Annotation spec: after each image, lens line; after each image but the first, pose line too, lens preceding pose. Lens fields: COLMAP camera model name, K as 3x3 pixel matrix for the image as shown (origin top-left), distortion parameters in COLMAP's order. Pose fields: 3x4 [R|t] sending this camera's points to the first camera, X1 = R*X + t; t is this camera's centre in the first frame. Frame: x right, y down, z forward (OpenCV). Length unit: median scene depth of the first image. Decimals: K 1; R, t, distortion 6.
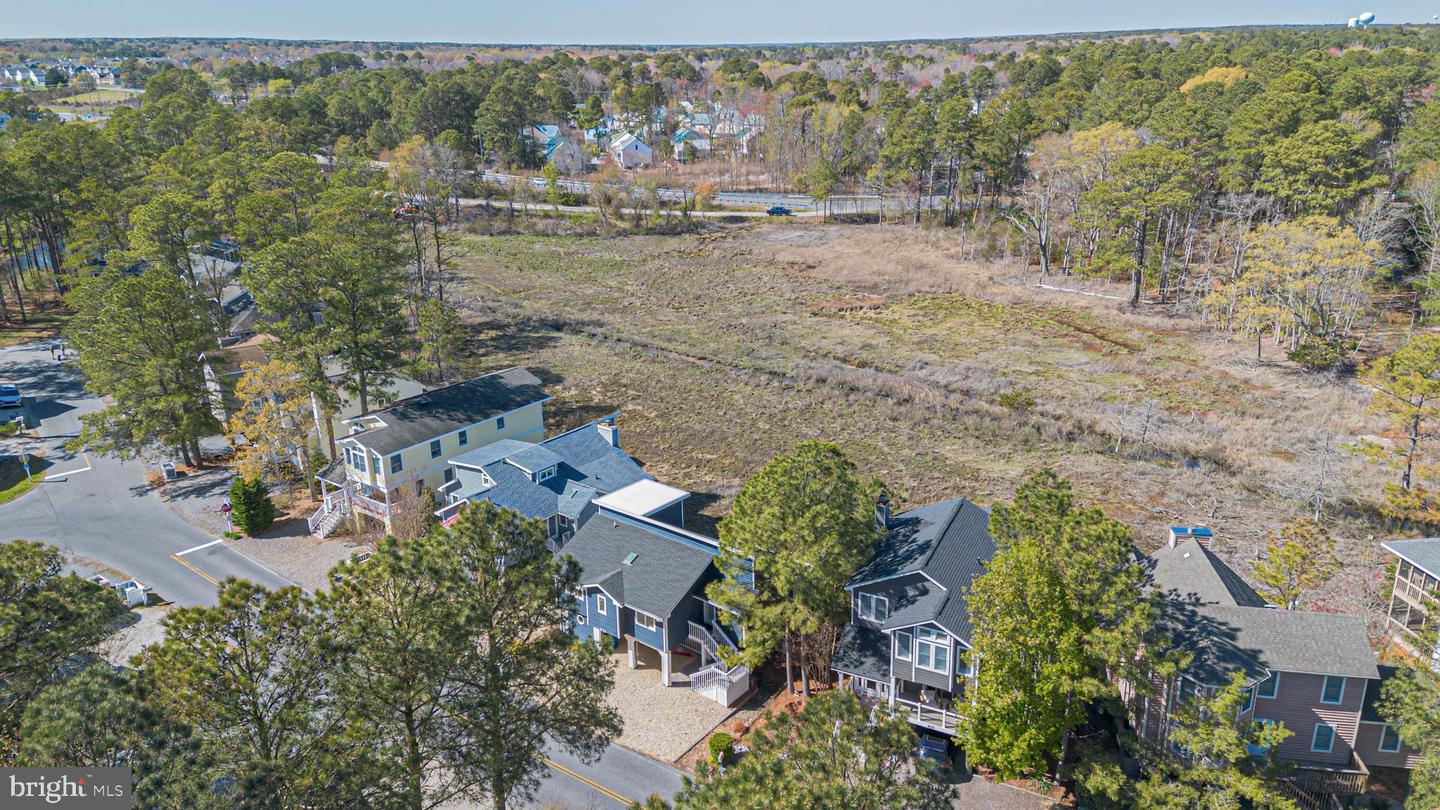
lens RADIAL K [[1080.1, 0, 728.2], [0, 1080.1, 380.8], [0, 0, 1]] dist [0.263456, -0.295158]
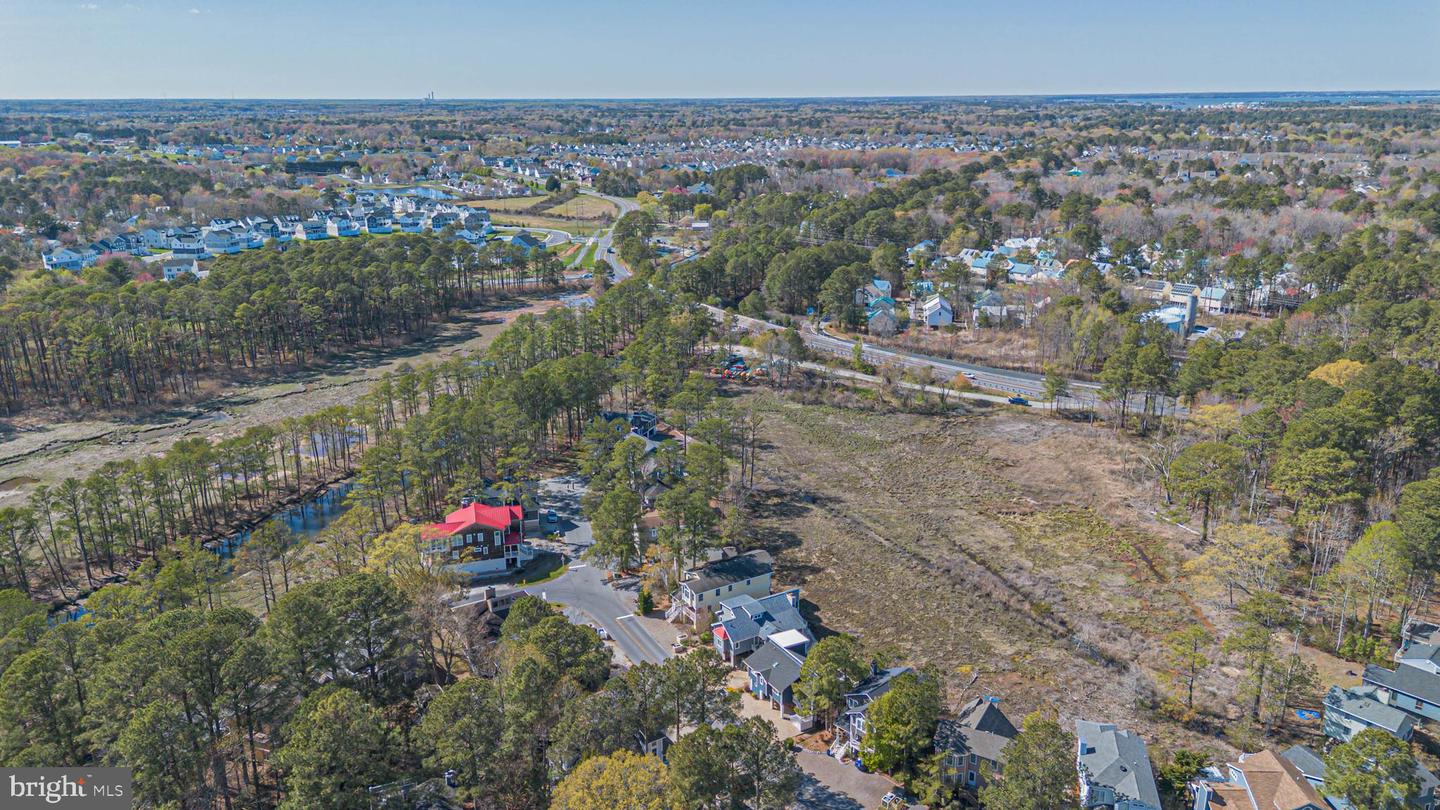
lens RADIAL K [[1080.1, 0, 728.2], [0, 1080.1, 380.8], [0, 0, 1]] dist [0.263456, -0.295158]
pose [[0.938088, 0.121092, -0.324543, 0.355120], [-0.132305, 0.991129, -0.012620, -0.282707], [0.320136, 0.054778, 0.945787, -0.946829]]
